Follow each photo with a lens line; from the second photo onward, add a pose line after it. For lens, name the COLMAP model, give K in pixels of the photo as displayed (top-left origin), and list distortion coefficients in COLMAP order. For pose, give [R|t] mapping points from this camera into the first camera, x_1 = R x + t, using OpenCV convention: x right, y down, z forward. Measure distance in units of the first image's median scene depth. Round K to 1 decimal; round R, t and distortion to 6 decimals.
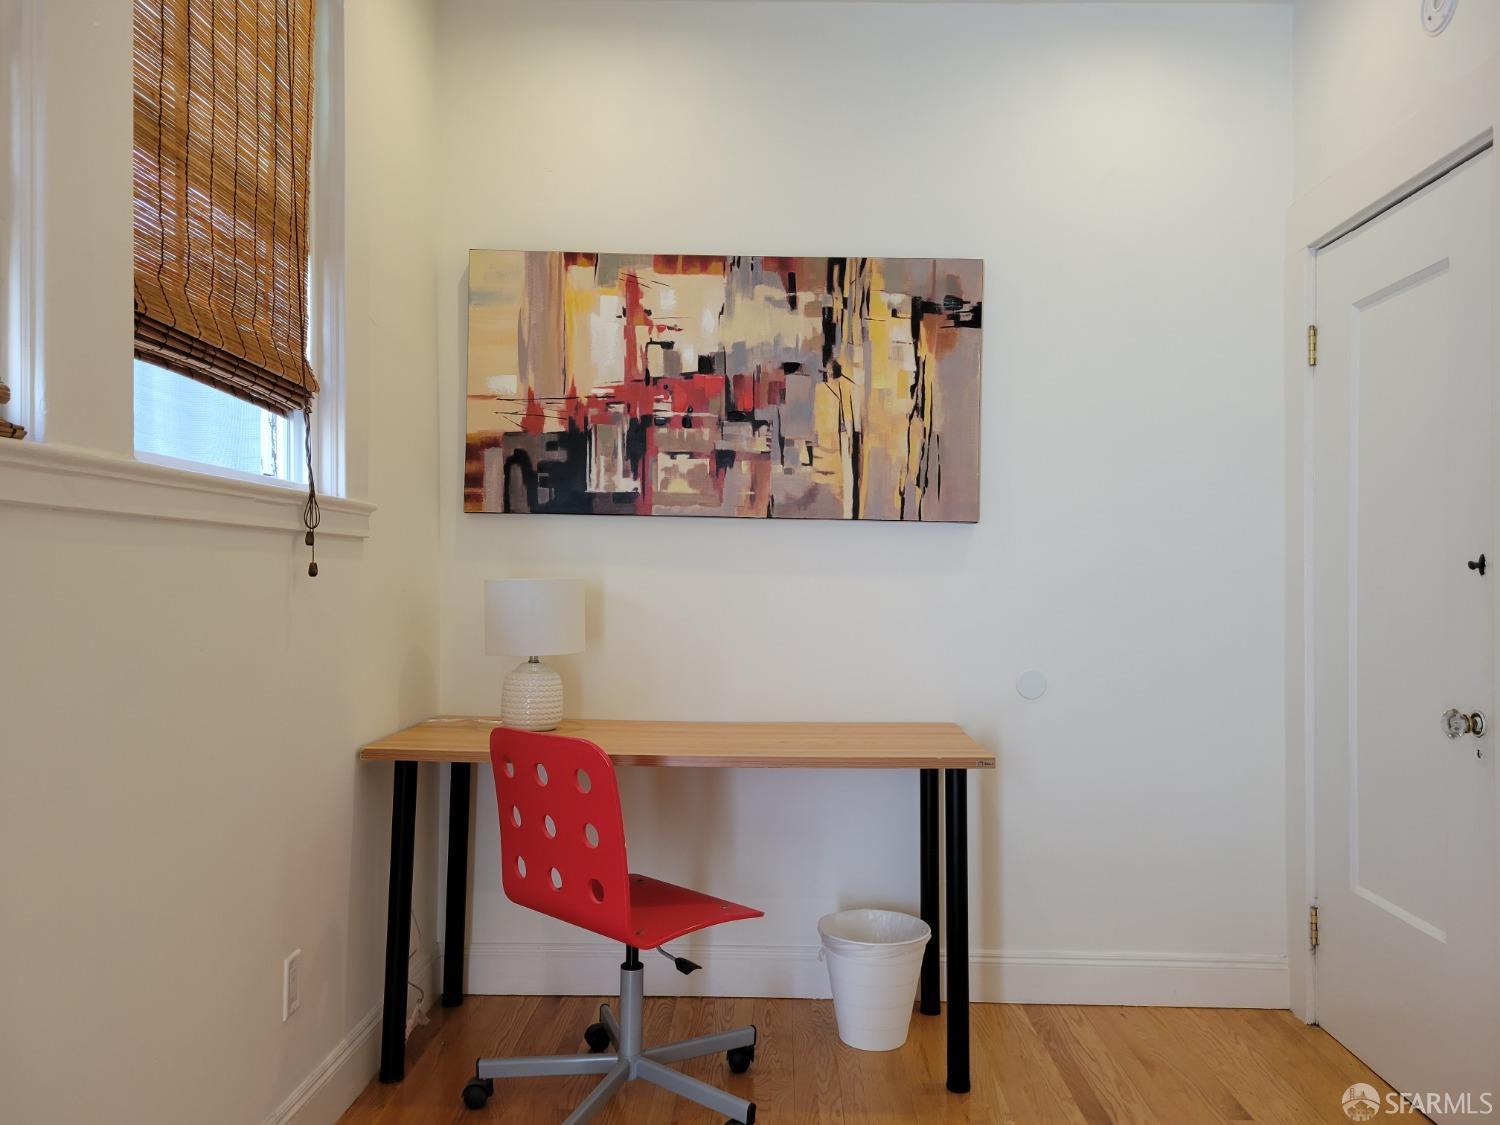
lens RADIAL K [[1146.1, 0, 753.6], [0, 1146.1, 567.9], [0, 0, 1]] dist [0.055972, -0.047665]
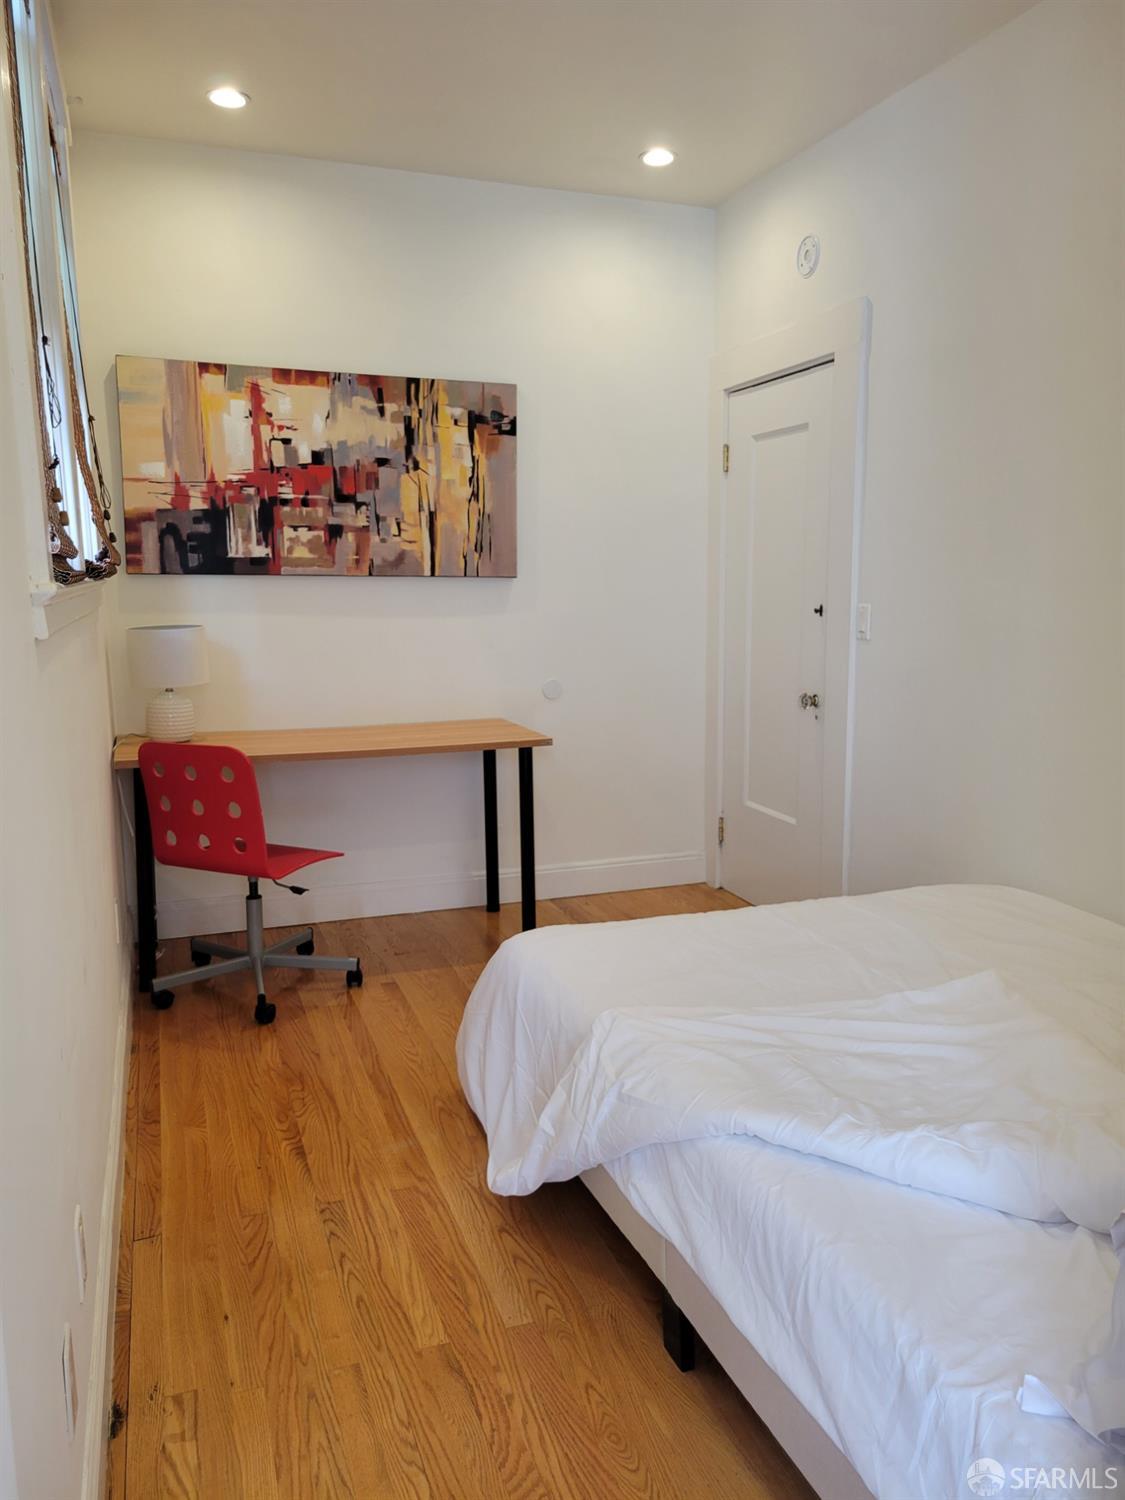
lens RADIAL K [[1146.1, 0, 557.5], [0, 1146.1, 746.6], [0, 0, 1]] dist [0.055972, -0.047665]
pose [[0.935608, -0.065811, 0.346854, -0.262996], [0.009893, 0.986973, 0.160581, -0.060171], [-0.352903, -0.146809, 0.924071, -0.358885]]
